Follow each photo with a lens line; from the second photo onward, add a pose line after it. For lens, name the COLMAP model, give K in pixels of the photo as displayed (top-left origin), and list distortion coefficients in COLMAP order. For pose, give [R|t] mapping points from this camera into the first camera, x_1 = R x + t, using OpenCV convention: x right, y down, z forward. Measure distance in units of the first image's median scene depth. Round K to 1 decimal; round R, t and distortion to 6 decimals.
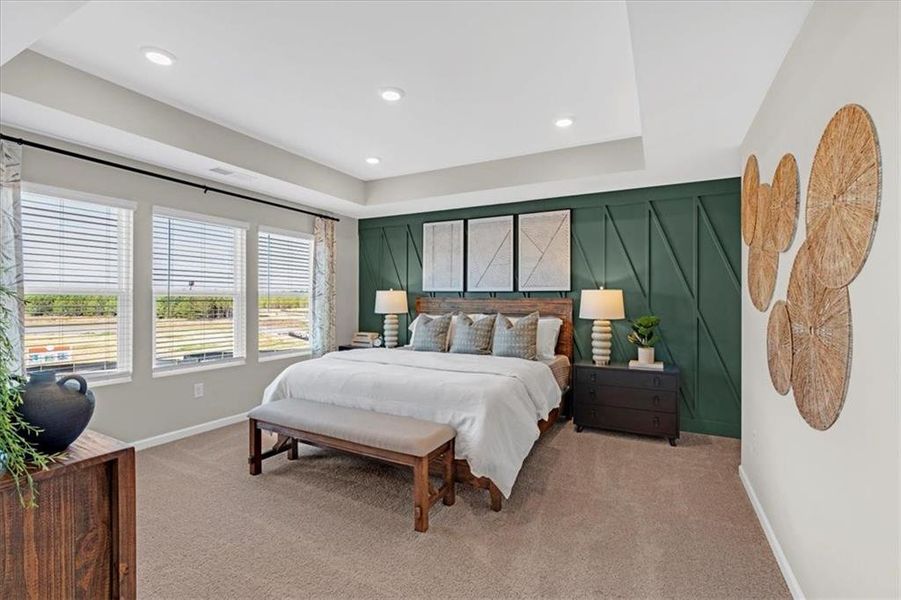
lens RADIAL K [[401.7, 0, 453.1], [0, 401.7, 298.1], [0, 0, 1]] dist [-0.010465, 0.000280]
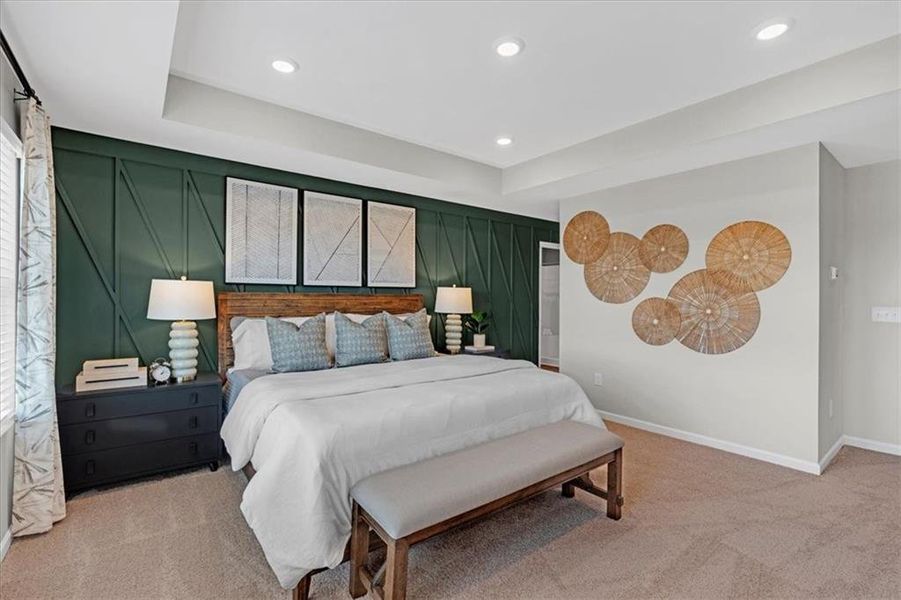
lens RADIAL K [[401.7, 0, 453.1], [0, 401.7, 298.1], [0, 0, 1]] dist [-0.010465, 0.000280]
pose [[0.402821, -0.007538, 0.915248, -0.585452], [-0.011993, 0.999837, 0.013514, -0.005417], [-0.915200, -0.016420, 0.402665, 0.464651]]
